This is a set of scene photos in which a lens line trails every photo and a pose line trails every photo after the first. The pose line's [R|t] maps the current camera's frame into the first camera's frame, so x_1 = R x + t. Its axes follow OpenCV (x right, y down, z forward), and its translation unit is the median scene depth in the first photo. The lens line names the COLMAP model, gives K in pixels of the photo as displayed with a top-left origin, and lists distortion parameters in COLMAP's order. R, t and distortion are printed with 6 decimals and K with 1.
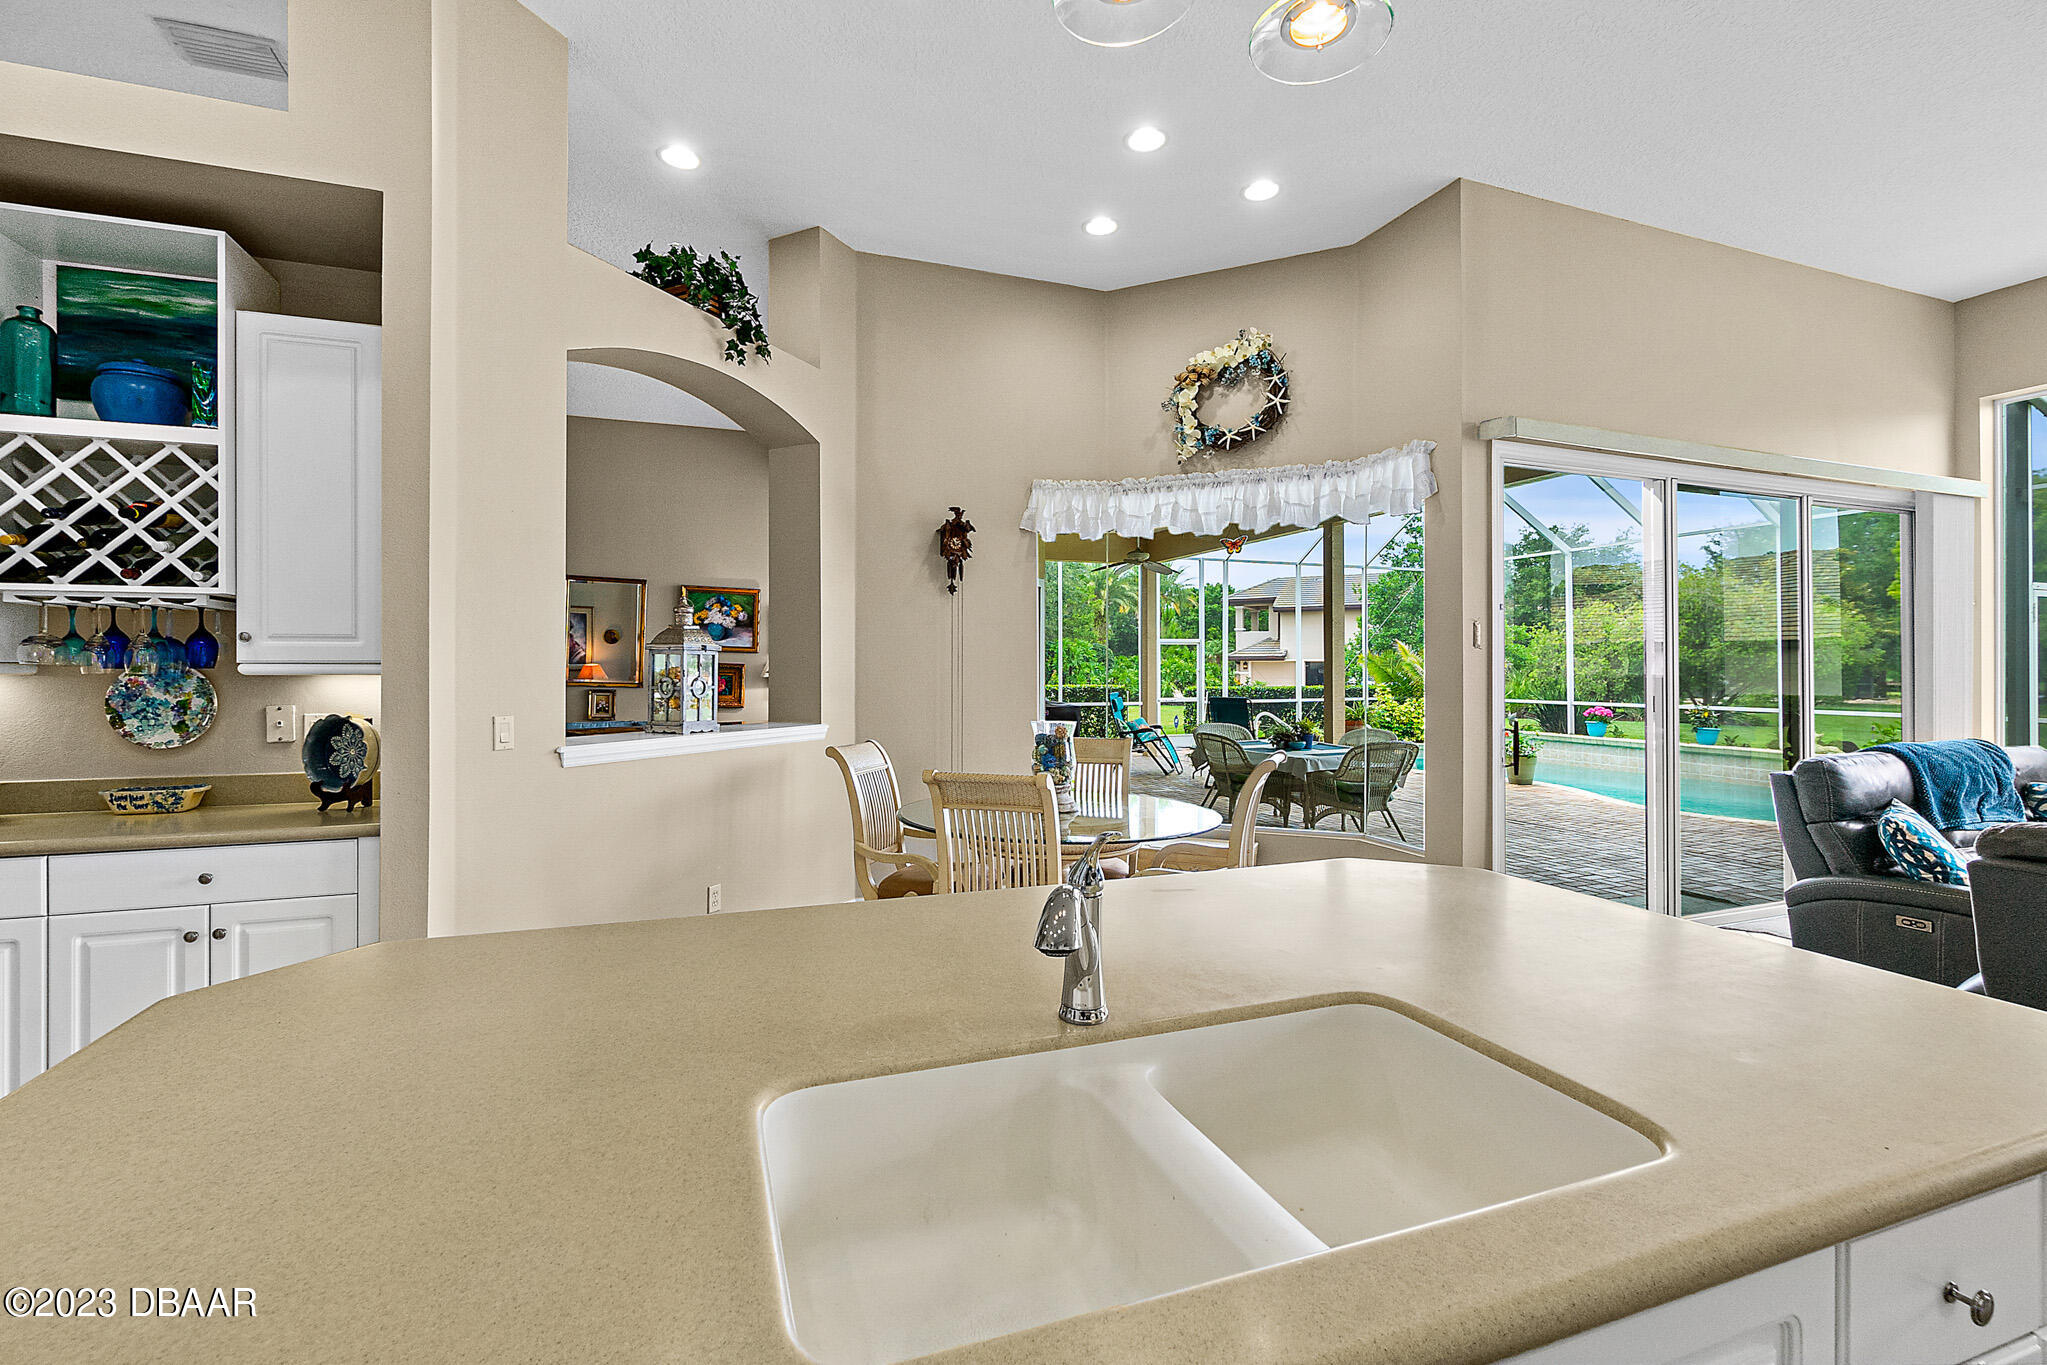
lens RADIAL K [[893.5, 0, 1016.4], [0, 893.5, 669.3], [0, 0, 1]] dist [-0.000645, -0.000138]
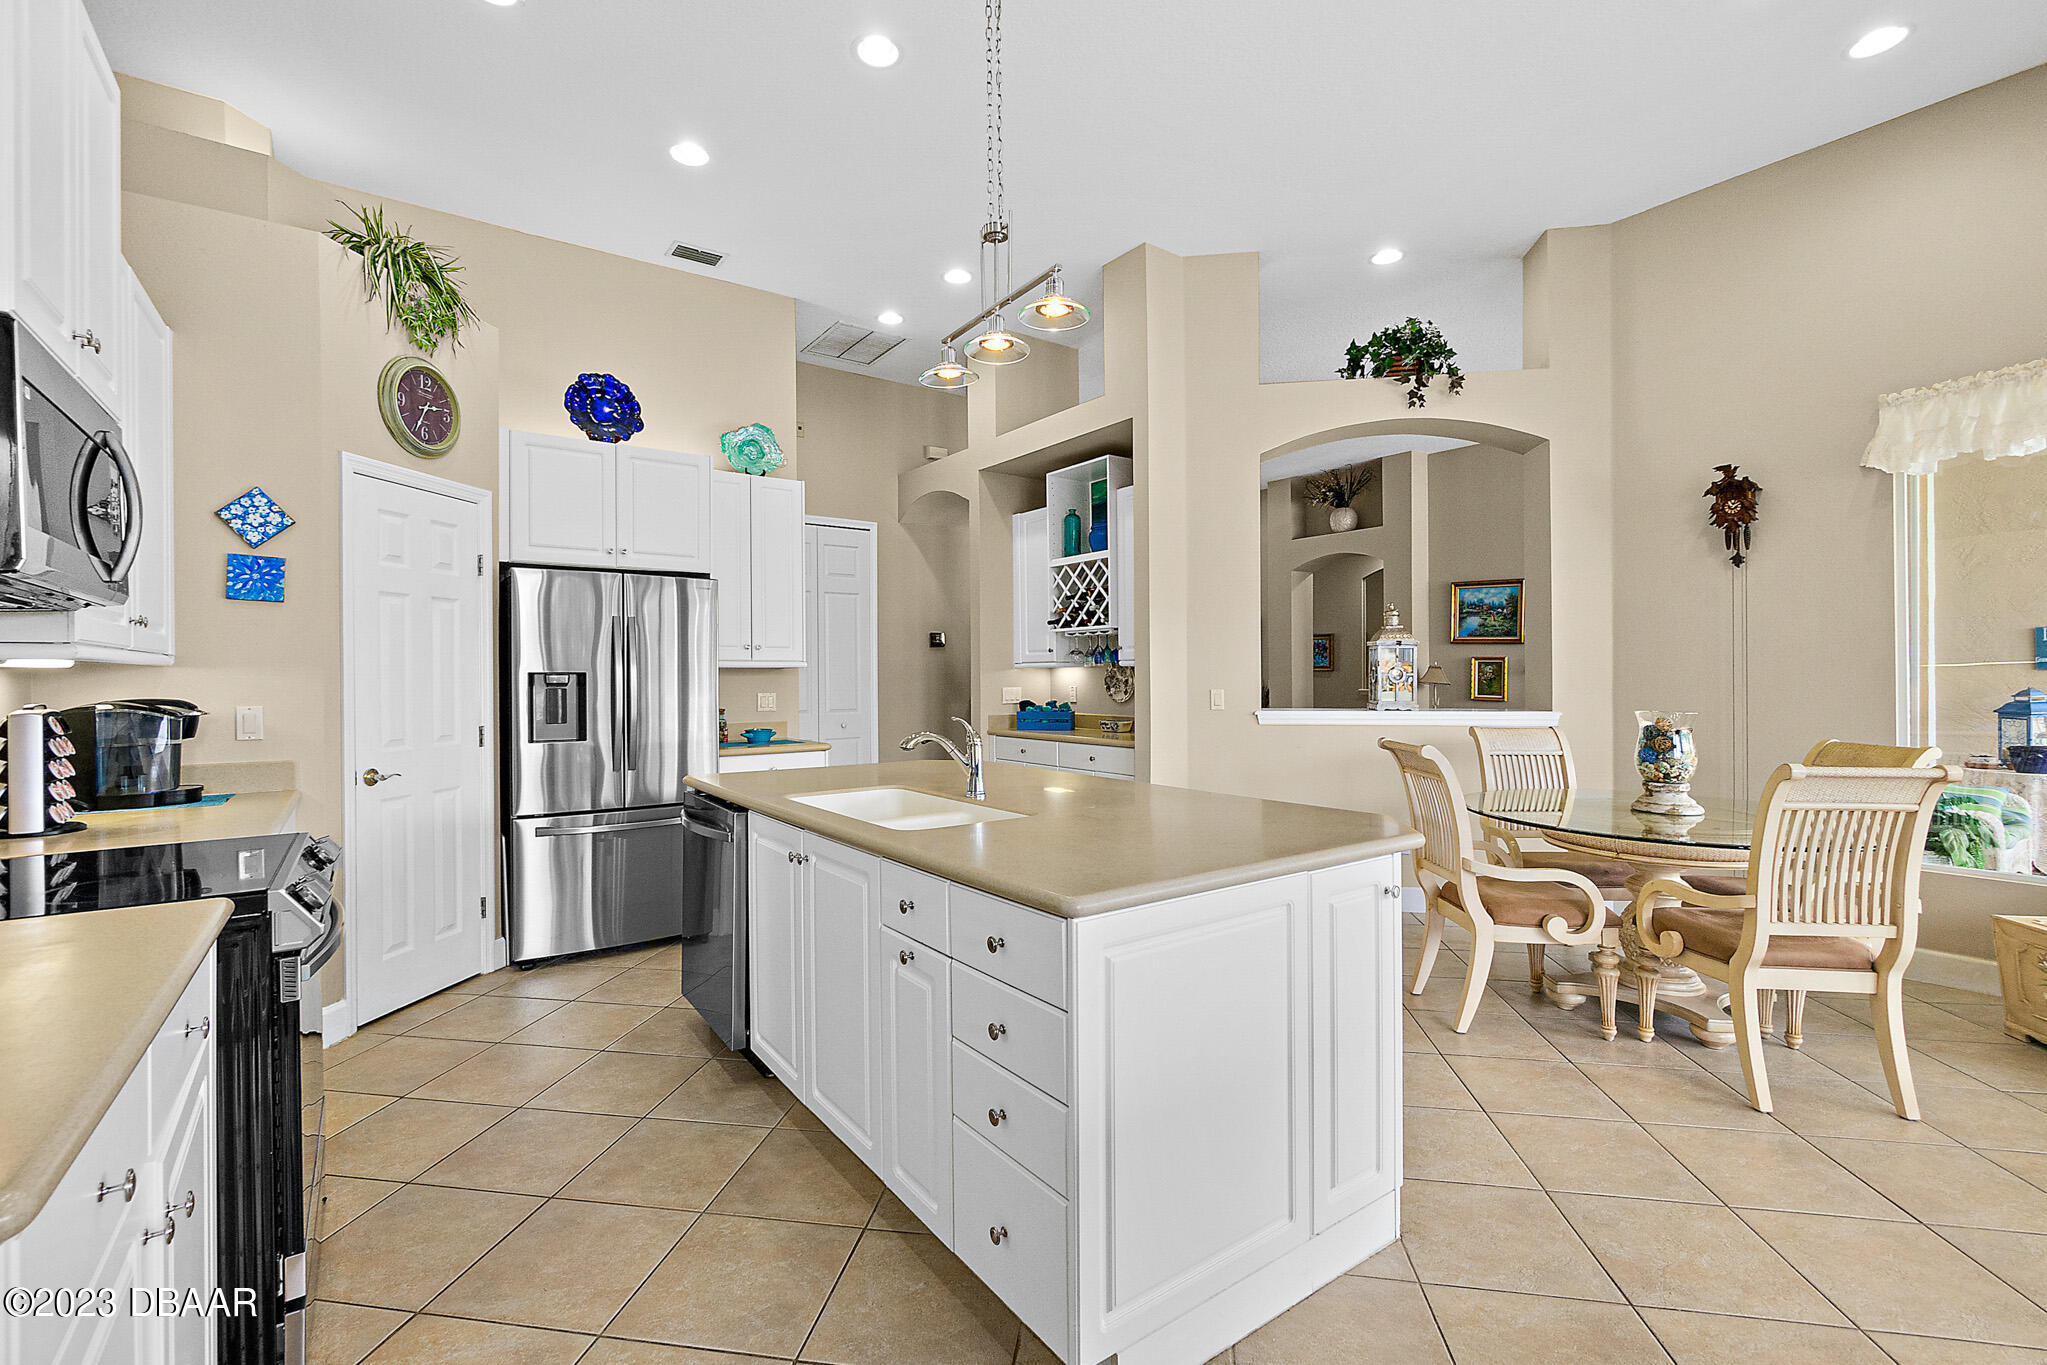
lens RADIAL K [[893.5, 0, 1013.2], [0, 893.5, 679.5], [0, 0, 1]] dist [-0.000645, -0.000138]
pose [[0.269787, 0.002644, -0.962916, 0.555537], [0.007890, 0.999957, 0.004957, 0.013023], [0.962888, -0.008935, 0.269754, 0.110483]]
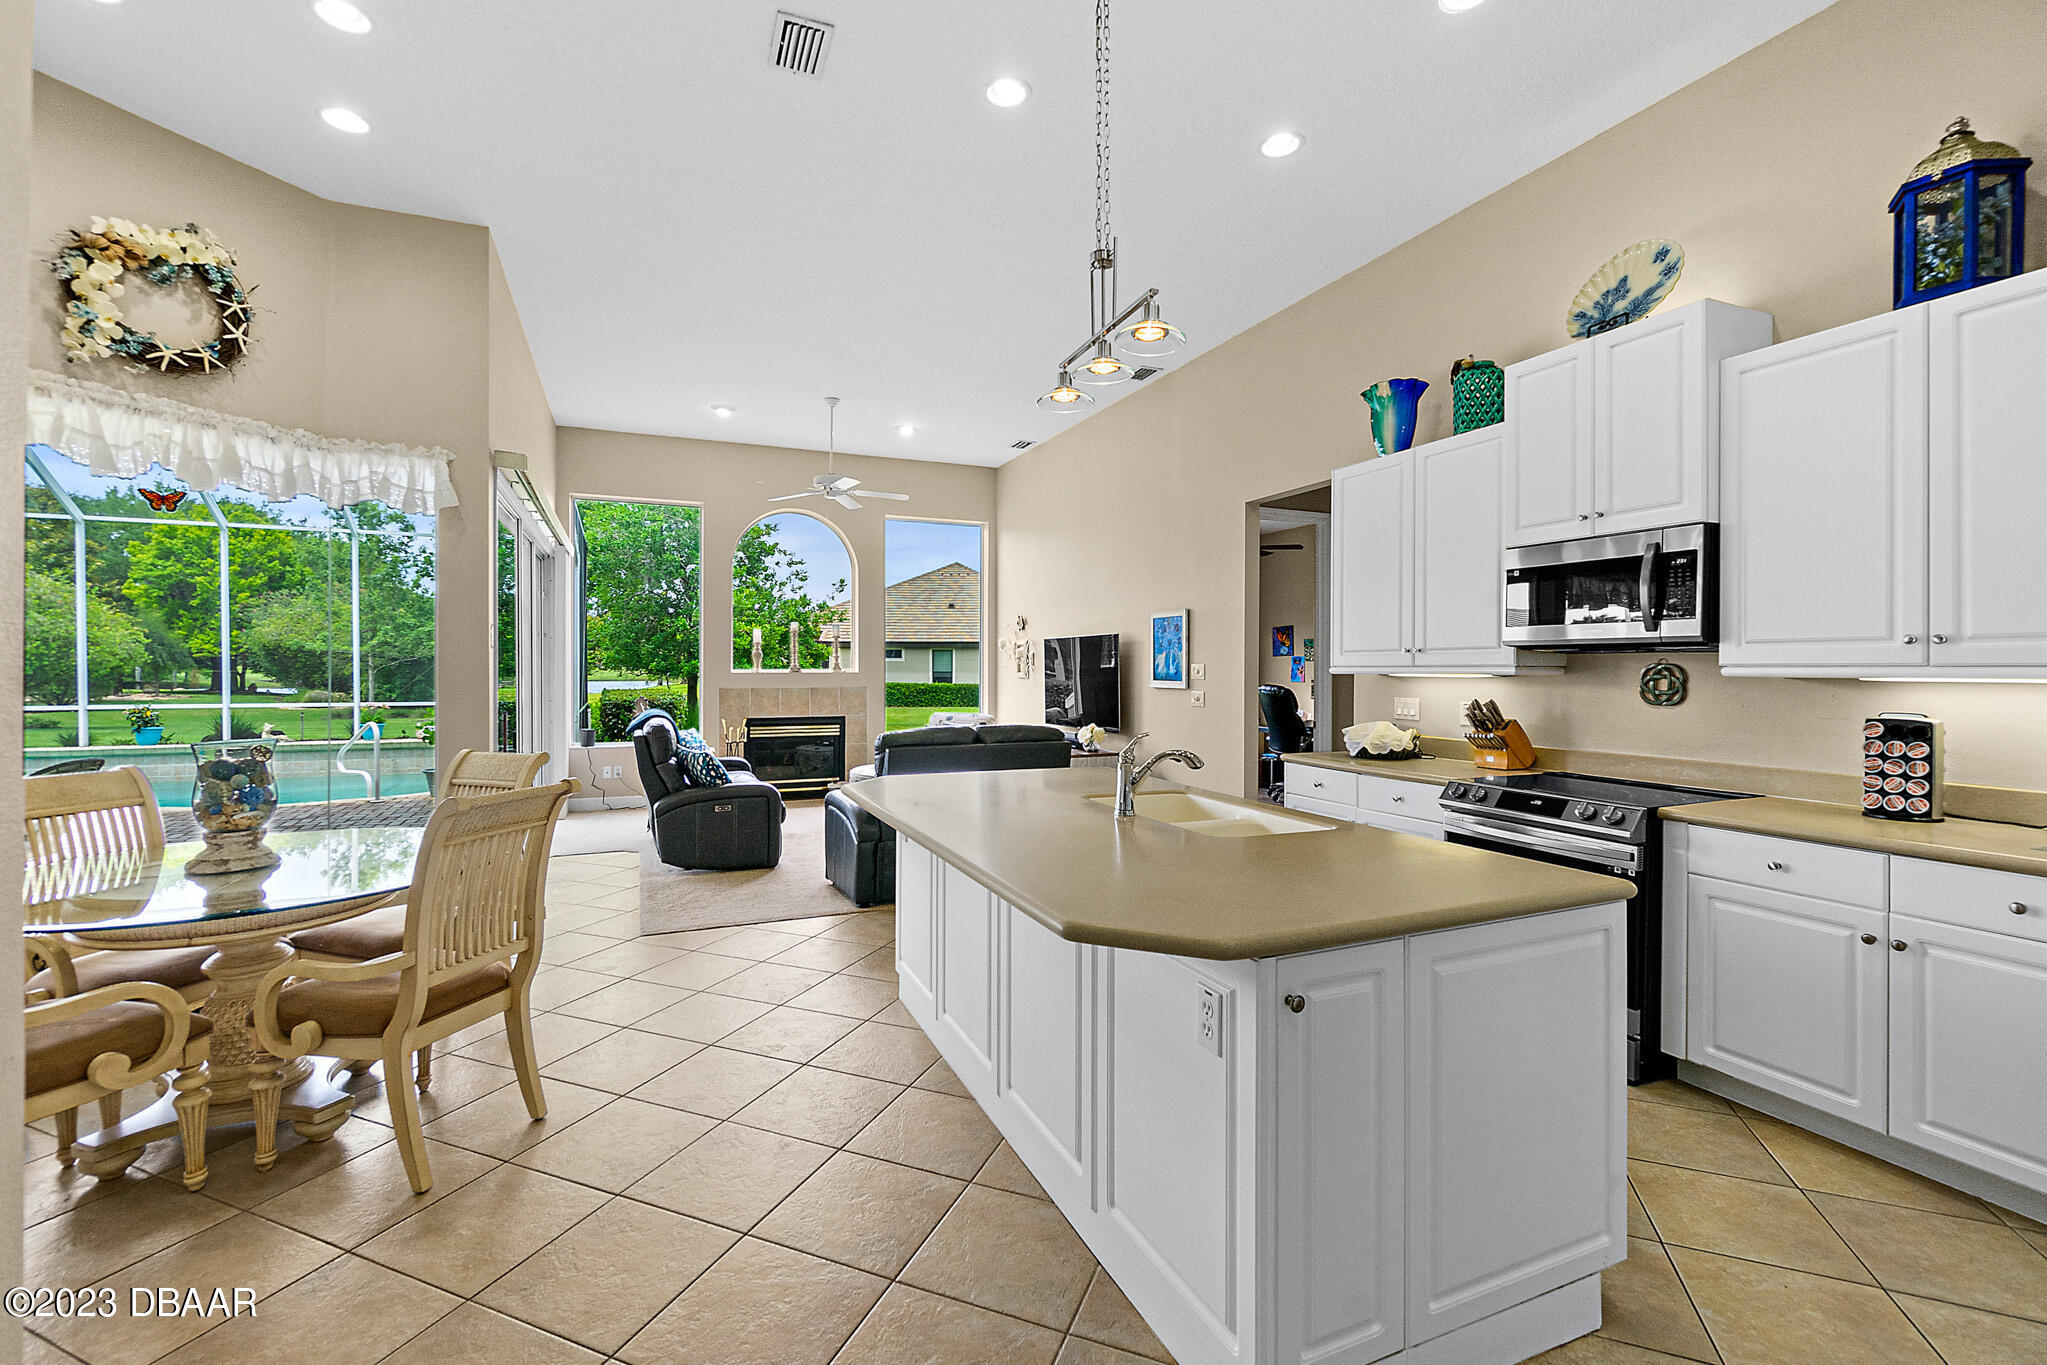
lens RADIAL K [[893.5, 0, 1007.4], [0, 893.5, 670.7], [0, 0, 1]] dist [-0.000645, -0.000138]
pose [[-0.037905, -0.002583, 0.999278, -0.534012], [-0.002828, 0.999993, 0.002477, 0.000369], [-0.999277, -0.002732, -0.037912, 0.324369]]
